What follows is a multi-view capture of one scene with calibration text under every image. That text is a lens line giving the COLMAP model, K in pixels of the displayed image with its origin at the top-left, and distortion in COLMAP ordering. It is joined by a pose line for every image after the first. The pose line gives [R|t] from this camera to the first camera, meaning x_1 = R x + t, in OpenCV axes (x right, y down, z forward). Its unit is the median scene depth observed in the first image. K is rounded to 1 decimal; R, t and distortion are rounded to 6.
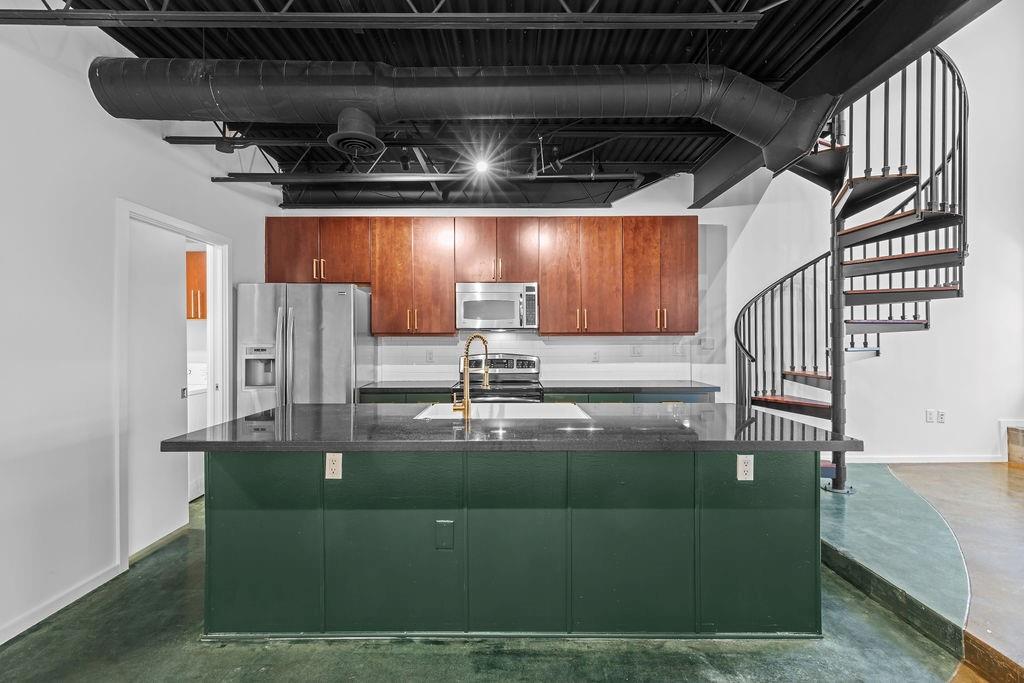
lens RADIAL K [[459.9, 0, 517.0], [0, 459.9, 336.8], [0, 0, 1]] dist [0.001664, 0.000136]
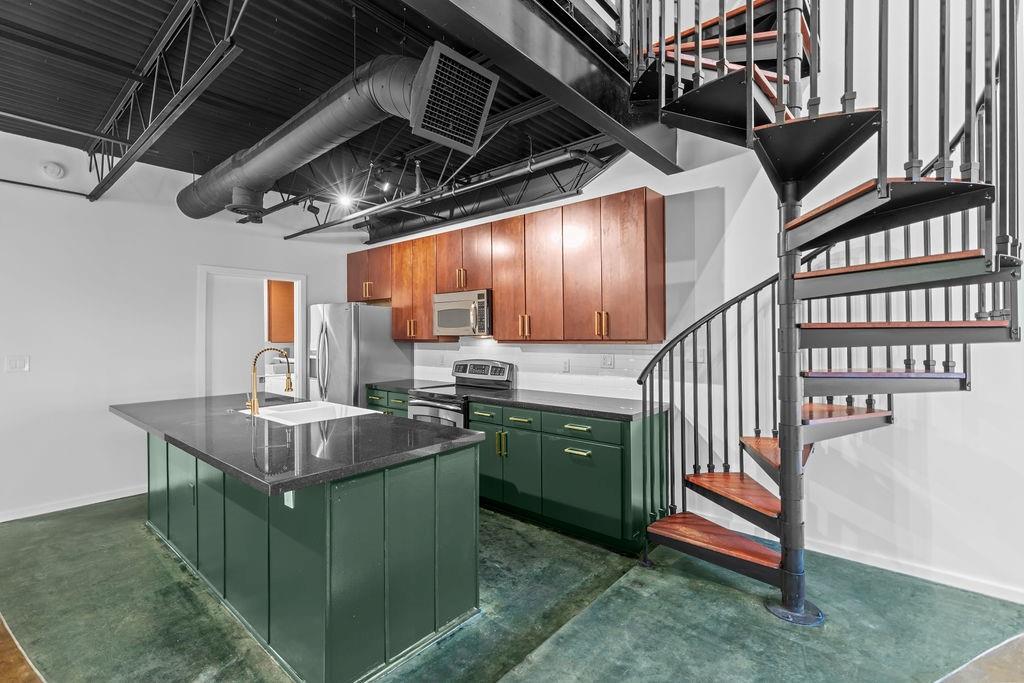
lens RADIAL K [[459.9, 0, 517.0], [0, 459.9, 336.8], [0, 0, 1]] dist [0.001664, 0.000136]
pose [[0.758688, 0.000909, -0.651454, 0.732054], [0.007150, 0.999927, 0.009722, -0.024466], [0.651415, -0.012034, 0.758626, 0.287981]]
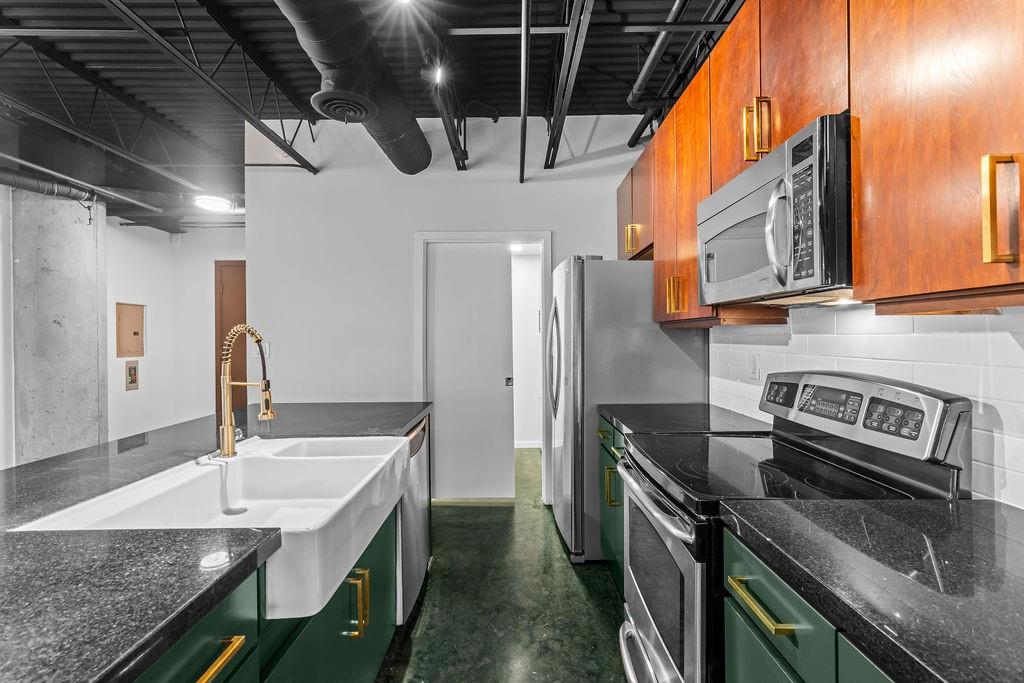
lens RADIAL K [[459.9, 0, 517.0], [0, 459.9, 336.8], [0, 0, 1]] dist [0.001664, 0.000136]
pose [[0.007708, 0.001062, -0.999970, 0.312574], [0.008292, 0.999965, 0.001125, 0.008504], [0.999936, -0.008301, 0.007699, 0.806829]]
